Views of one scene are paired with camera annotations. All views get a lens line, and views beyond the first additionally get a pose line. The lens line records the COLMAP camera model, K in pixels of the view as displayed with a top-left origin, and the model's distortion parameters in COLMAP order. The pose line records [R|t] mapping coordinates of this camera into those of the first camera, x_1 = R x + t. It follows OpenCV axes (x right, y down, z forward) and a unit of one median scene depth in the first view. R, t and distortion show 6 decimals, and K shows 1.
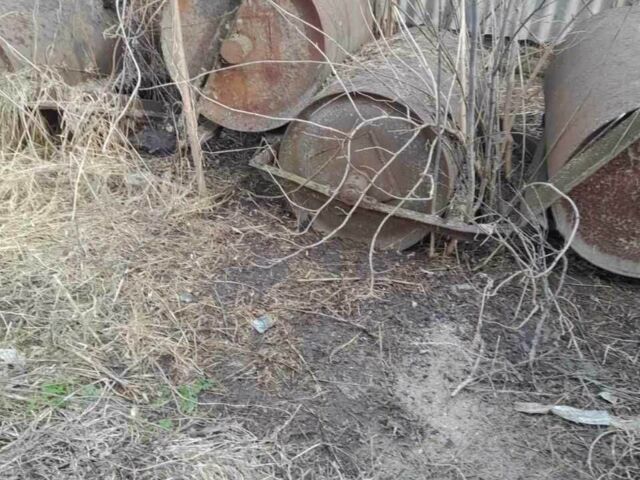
lens RADIAL K [[620.6, 0, 321.9], [0, 620.6, 238.7], [0, 0, 1]] dist [0.089766, -0.111542]
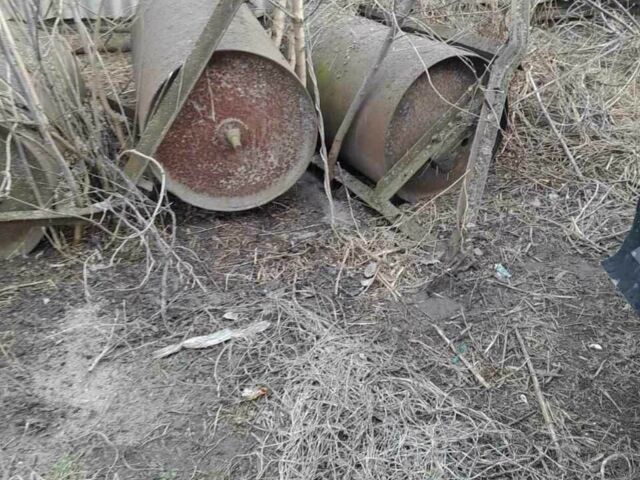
lens RADIAL K [[620.6, 0, 319.7], [0, 620.6, 241.7], [0, 0, 1]] dist [0.089766, -0.111542]
pose [[0.857682, -0.317415, 0.404512, 0.166349], [0.304053, 0.947516, 0.098823, 0.056098], [-0.414649, 0.038234, 0.909178, -0.103730]]
